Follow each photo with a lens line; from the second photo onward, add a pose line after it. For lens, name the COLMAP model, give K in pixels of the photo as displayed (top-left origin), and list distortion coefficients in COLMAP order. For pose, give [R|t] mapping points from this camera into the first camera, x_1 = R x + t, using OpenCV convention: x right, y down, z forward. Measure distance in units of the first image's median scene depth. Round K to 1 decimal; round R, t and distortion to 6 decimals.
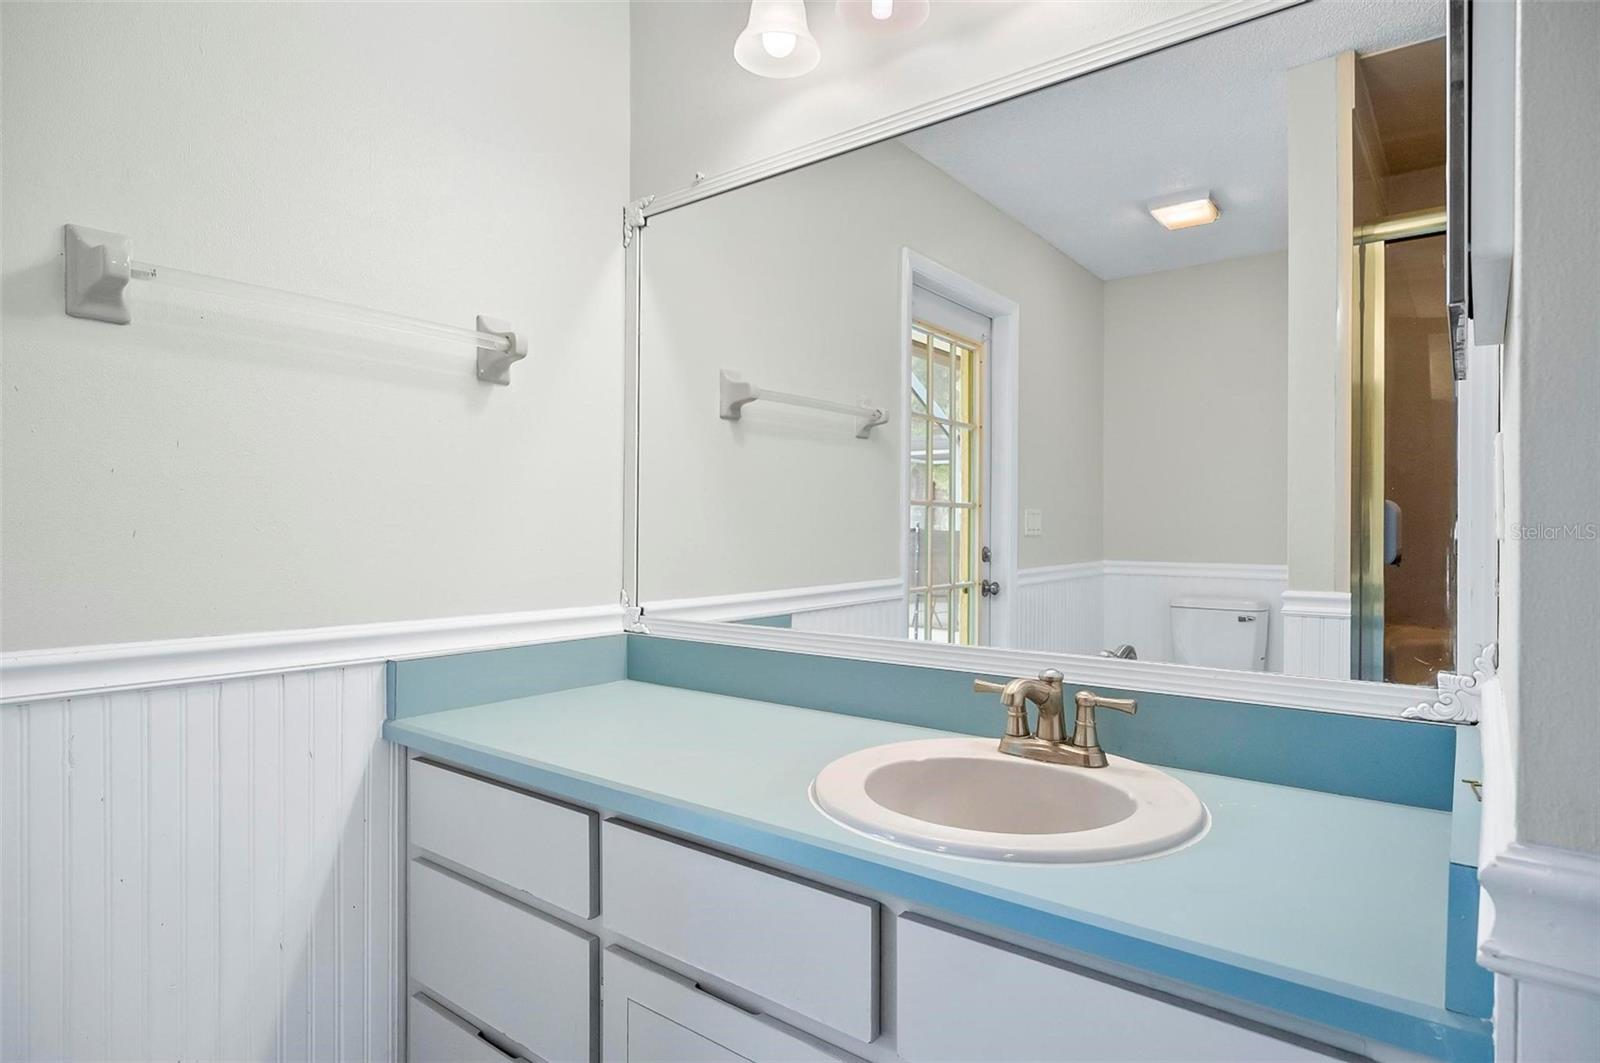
lens RADIAL K [[856.4, 0, 807.0], [0, 856.4, 527.7], [0, 0, 1]] dist [0.000965, 0.000540]
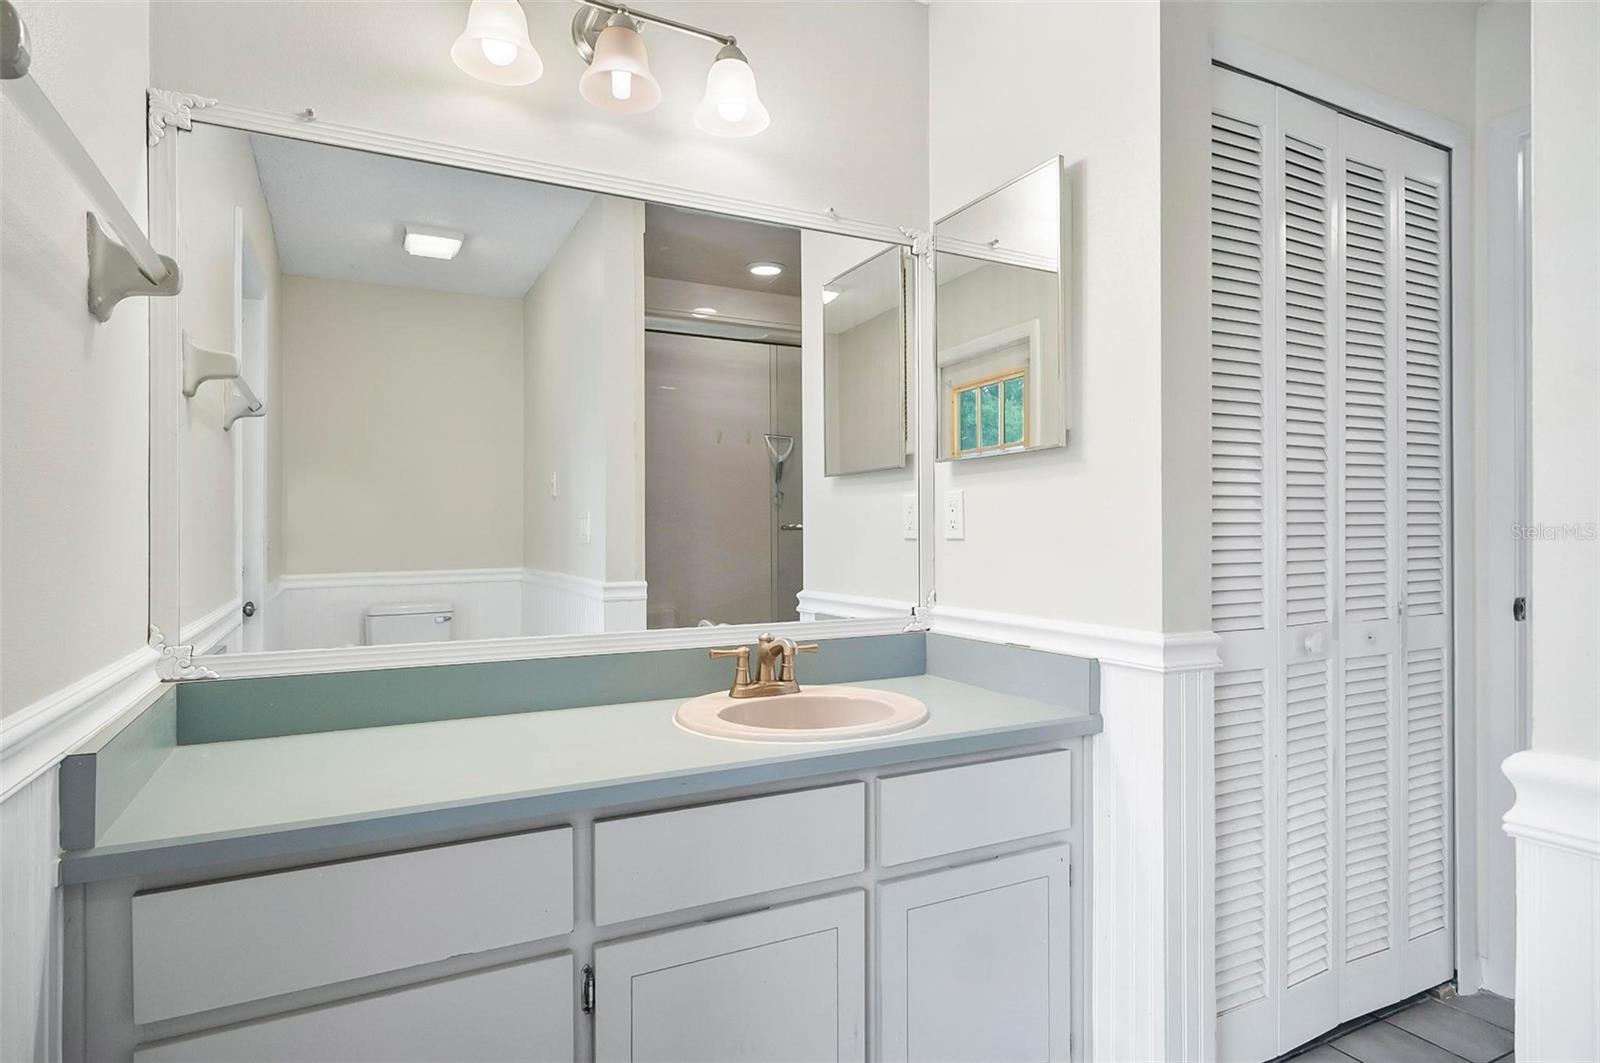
lens RADIAL K [[887.4, 0, 800.0], [0, 887.4, 531.5], [0, 0, 1]] dist [0.003746, 0.000960]
pose [[0.417417, 0.002358, 0.908712, -0.821409], [0.003792, 0.999983, -0.004337, -0.000921], [-0.908707, 0.005256, 0.417401, 0.247463]]
